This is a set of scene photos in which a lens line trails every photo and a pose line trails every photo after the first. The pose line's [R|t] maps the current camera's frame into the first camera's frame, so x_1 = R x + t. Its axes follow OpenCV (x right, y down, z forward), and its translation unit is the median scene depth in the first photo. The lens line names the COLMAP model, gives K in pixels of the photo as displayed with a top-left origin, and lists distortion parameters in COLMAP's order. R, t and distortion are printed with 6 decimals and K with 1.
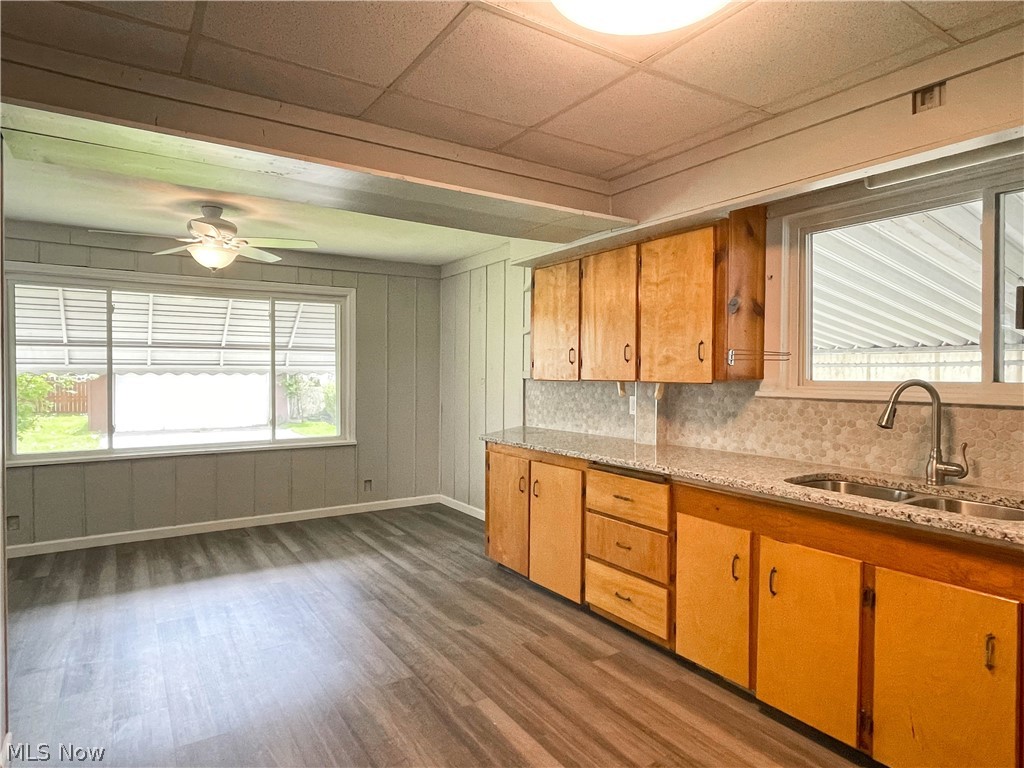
lens RADIAL K [[593.2, 0, 508.5], [0, 593.2, 382.7], [0, 0, 1]] dist [-0.004104, -0.001991]
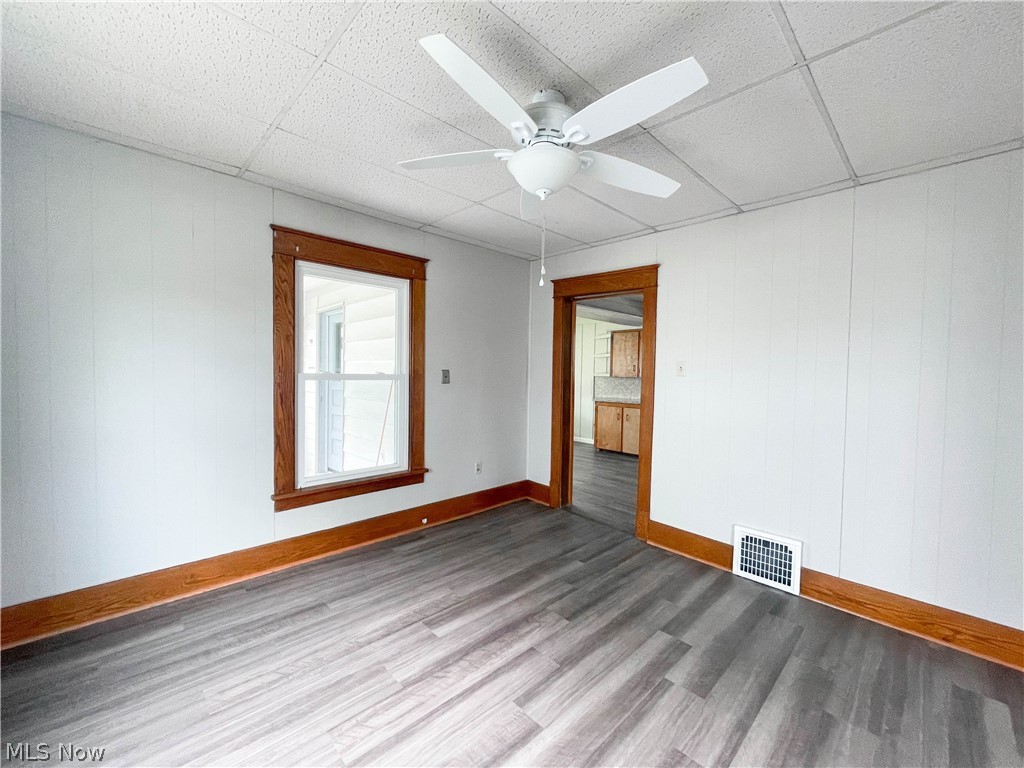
lens RADIAL K [[414.5, 0, 510.9], [0, 414.5, 381.7], [0, 0, 1]] dist [-0.001324, -0.000373]
pose [[0.983045, 0.007542, 0.183211, -0.893656], [-0.008960, 0.999936, 0.006910, 0.008909], [-0.183147, -0.008435, 0.983049, -0.819512]]
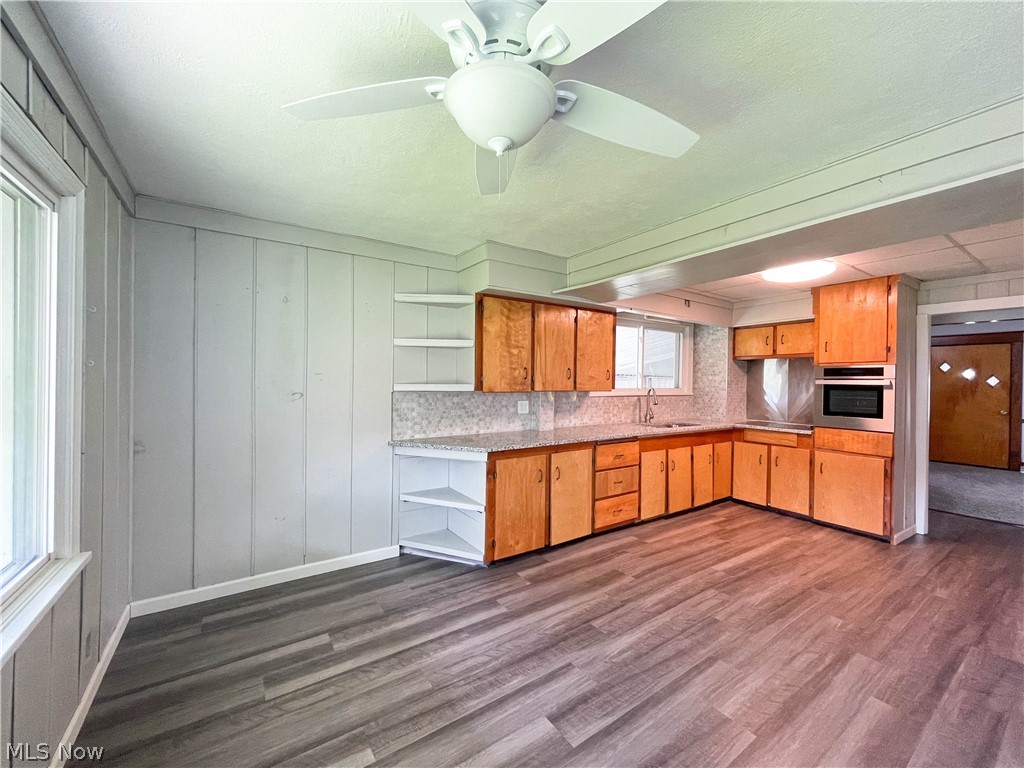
lens RADIAL K [[414.5, 0, 515.0], [0, 414.5, 383.5], [0, 0, 1]] dist [-0.001324, -0.000373]
pose [[-0.024801, -0.009669, 0.999646, -0.967362], [0.006916, 0.999928, 0.009844, -0.036739], [-0.999668, 0.007157, -0.024732, 1.226562]]
